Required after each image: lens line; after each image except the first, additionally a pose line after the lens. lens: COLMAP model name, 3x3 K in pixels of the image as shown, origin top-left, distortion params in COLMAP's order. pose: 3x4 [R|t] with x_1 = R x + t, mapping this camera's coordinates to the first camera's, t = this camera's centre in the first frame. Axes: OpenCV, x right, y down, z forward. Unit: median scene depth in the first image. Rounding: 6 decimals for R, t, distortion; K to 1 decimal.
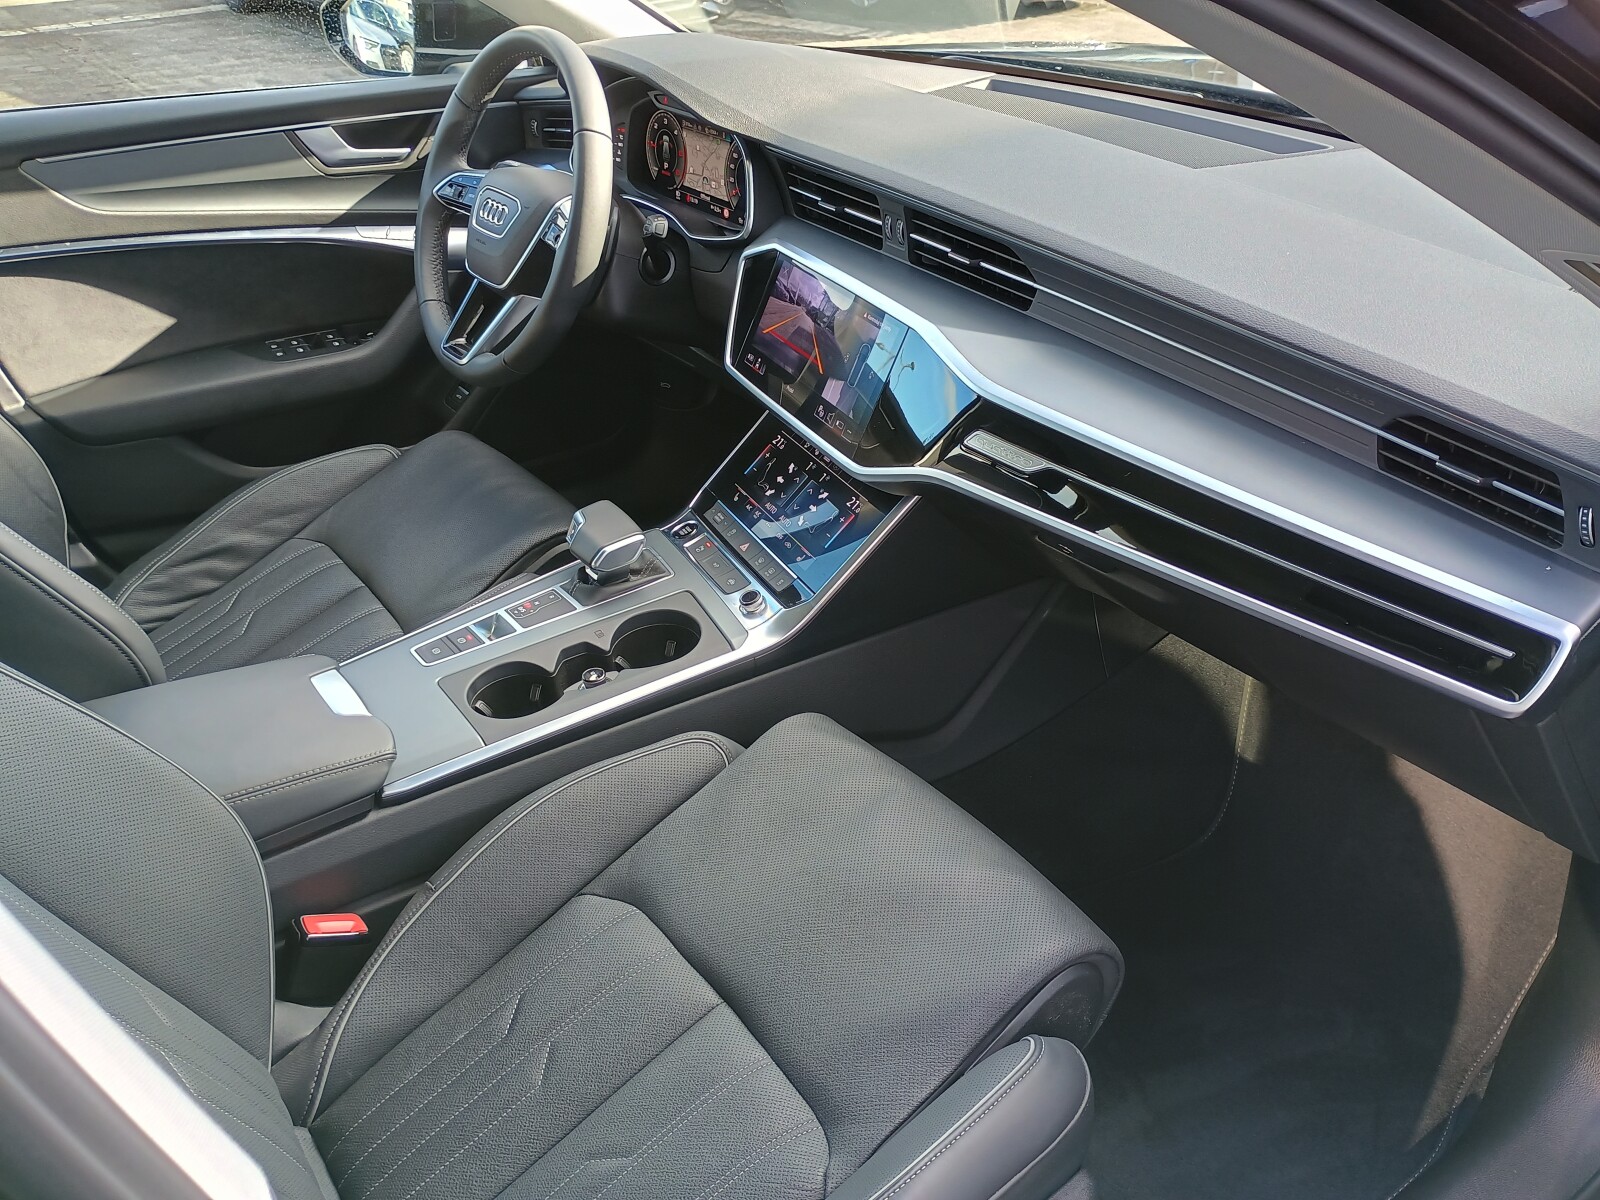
lens RADIAL K [[1384.8, 0, 801.5], [0, 1384.8, 586.4], [0, 0, 1]] dist [0.045344, -0.052324]
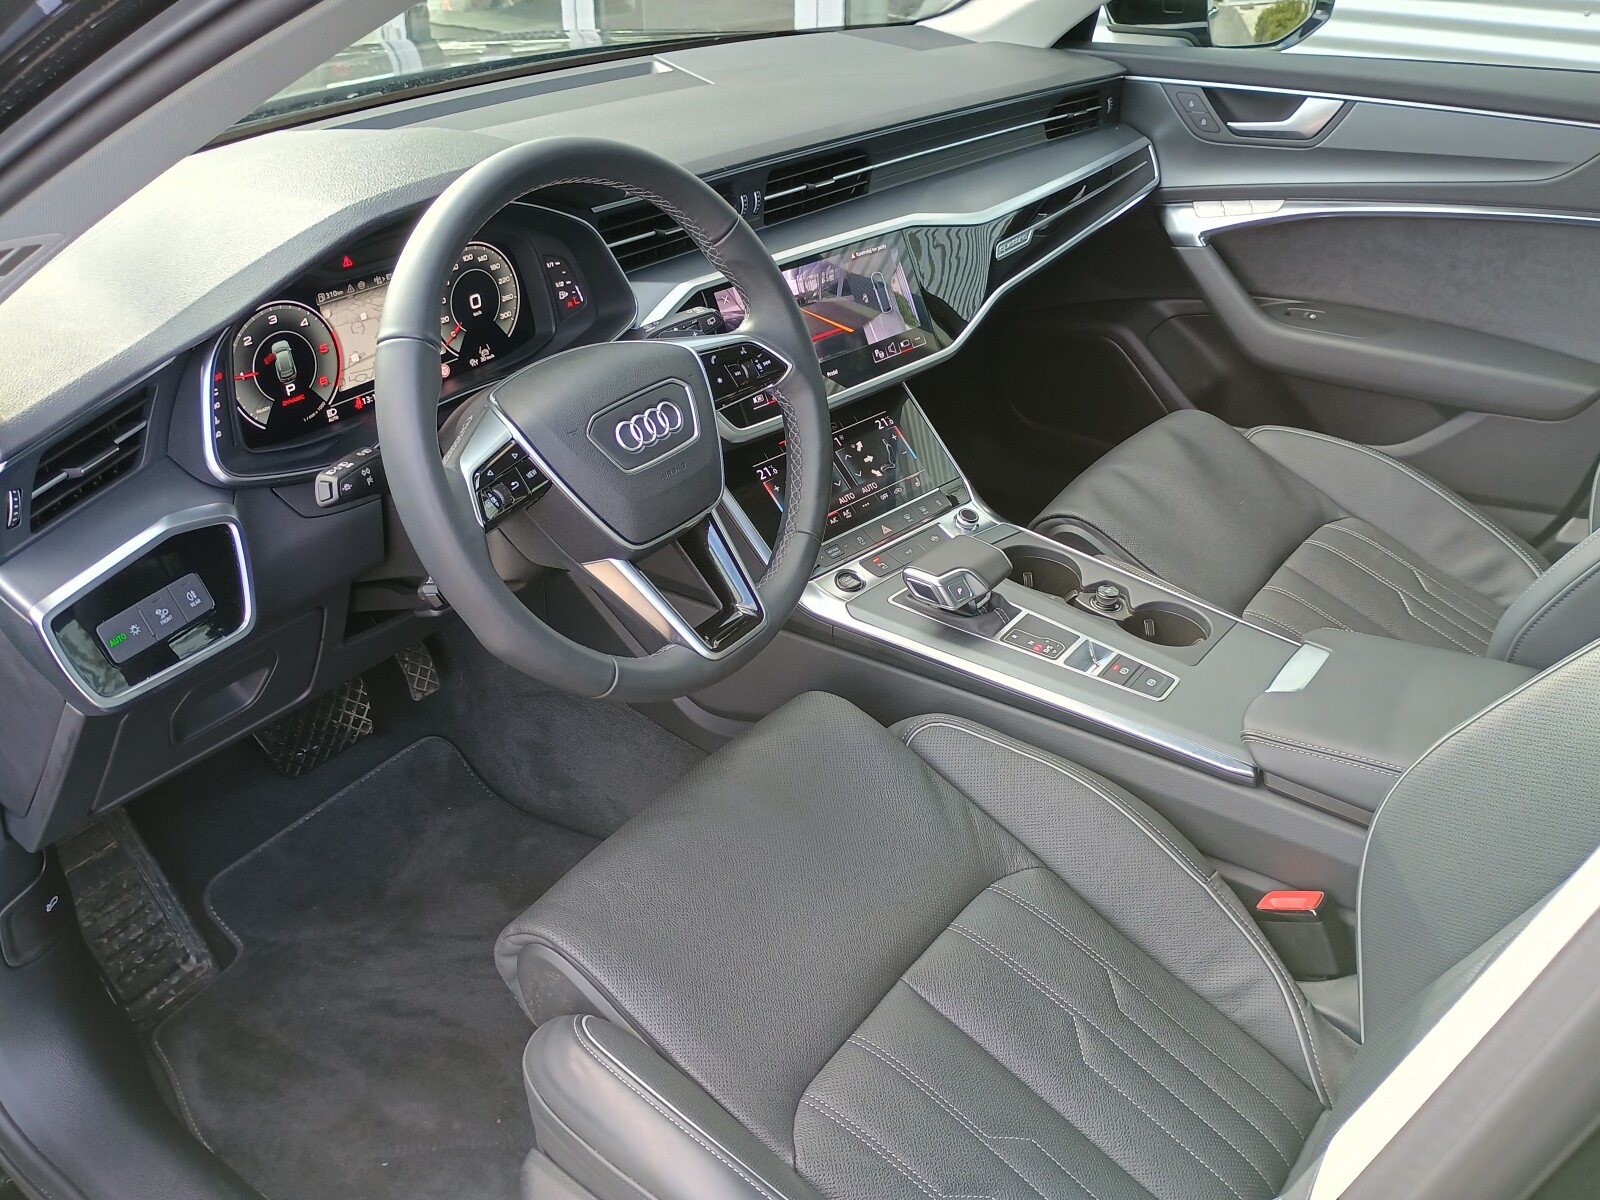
lens RADIAL K [[1384.8, 0, 789.5], [0, 1384.8, 594.1], [0, 0, 1]] dist [0.045344, -0.052324]
pose [[-0.310899, -0.458874, 0.832332, -0.829890], [0.485490, 0.676190, 0.554136, -0.555801], [-0.817093, 0.576369, 0.012552, 1.026177]]
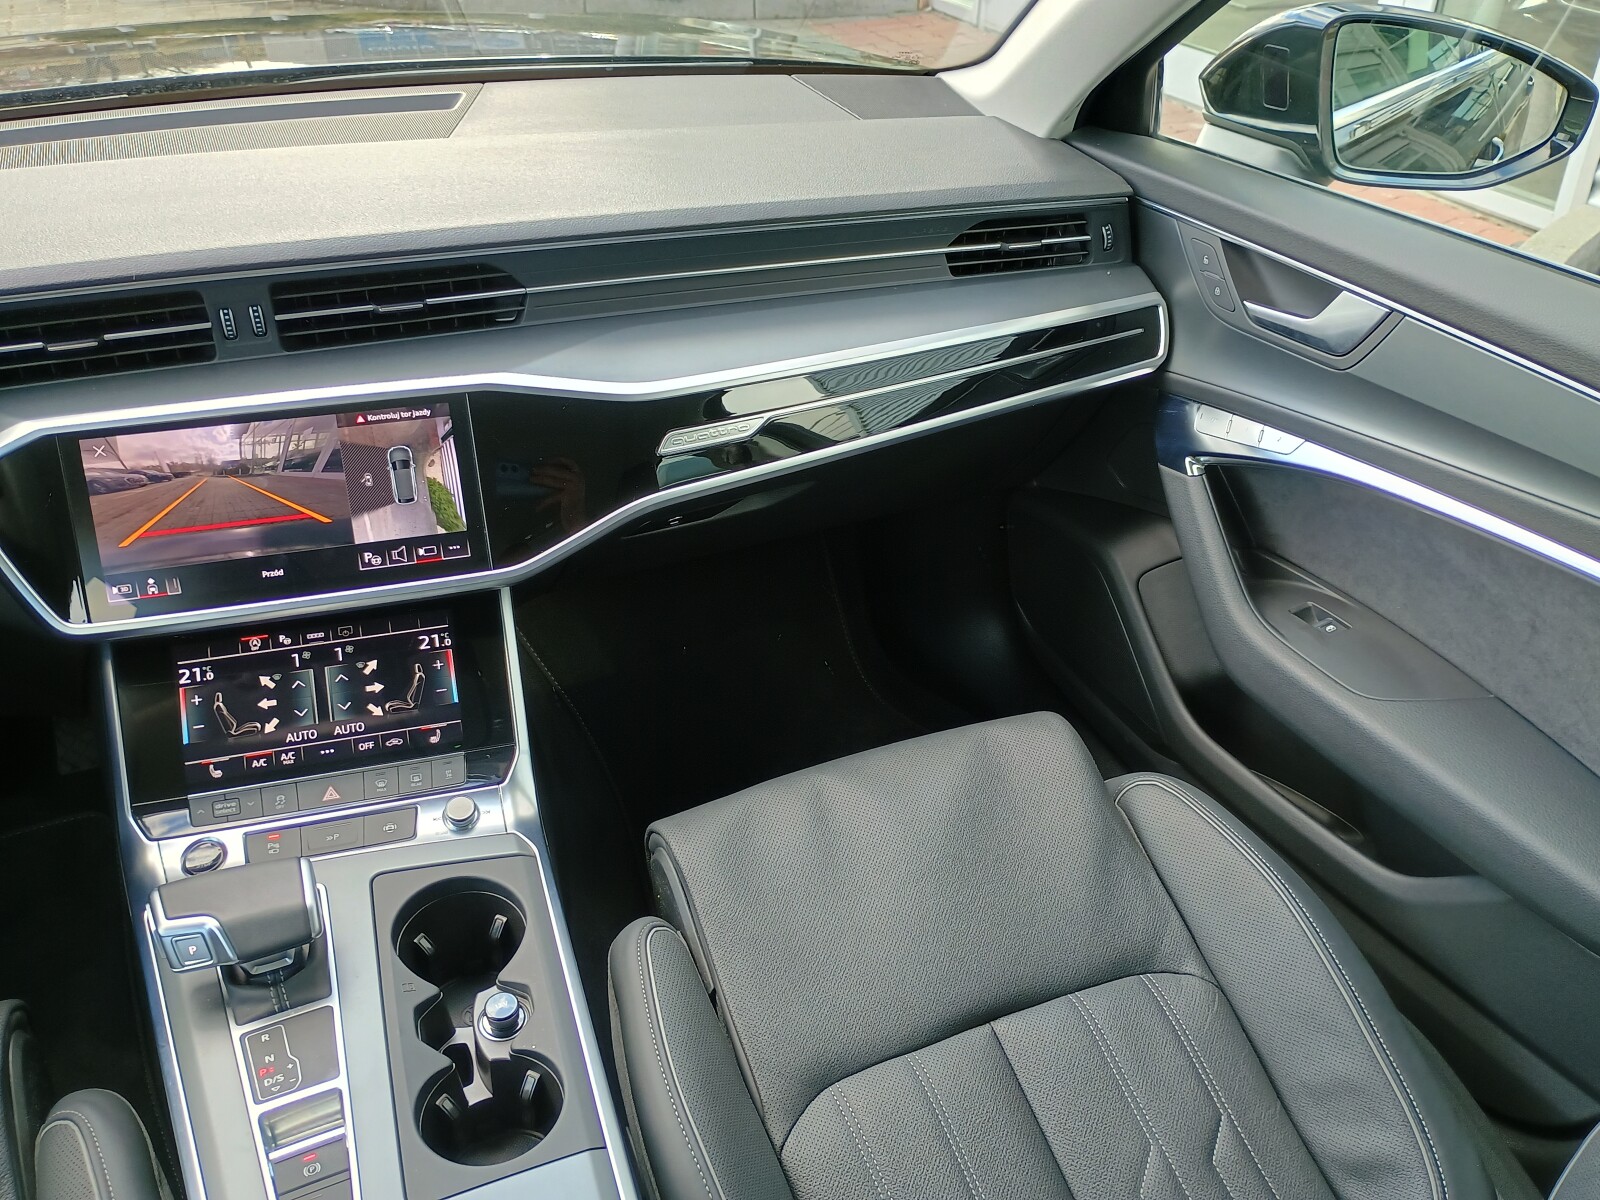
lens RADIAL K [[1384.8, 0, 813.5], [0, 1384.8, 588.5], [0, 0, 1]] dist [0.045344, -0.052324]
pose [[0.198193, -0.510156, 0.836935, -0.516940], [0.482202, 0.794145, 0.369884, -0.247984], [-0.853347, 0.330264, 0.403392, 0.443184]]
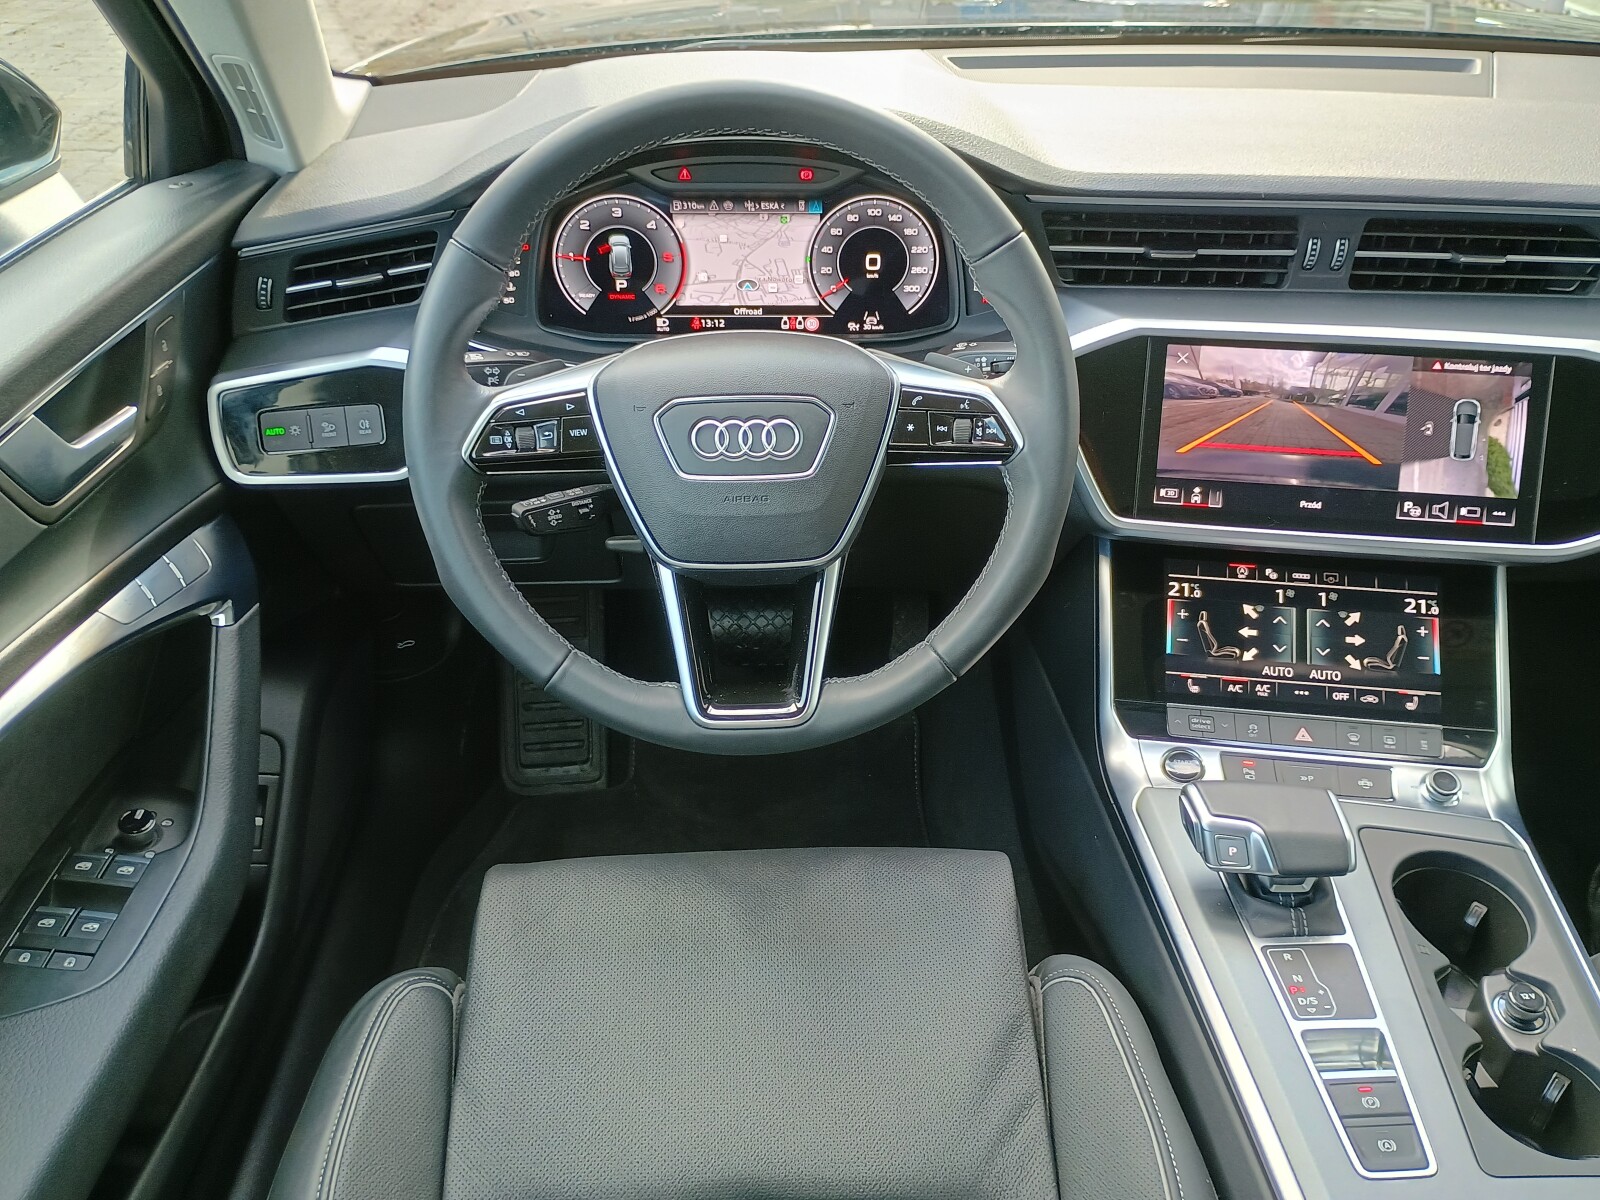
lens RADIAL K [[1384.8, 0, 821.4], [0, 1384.8, 589.4], [0, 0, 1]] dist [0.045344, -0.052324]
pose [[0.546792, -0.421404, 0.723490, -0.631286], [0.396756, 0.891340, 0.219313, -0.334177], [-0.737295, 0.167130, 0.654572, 0.674824]]
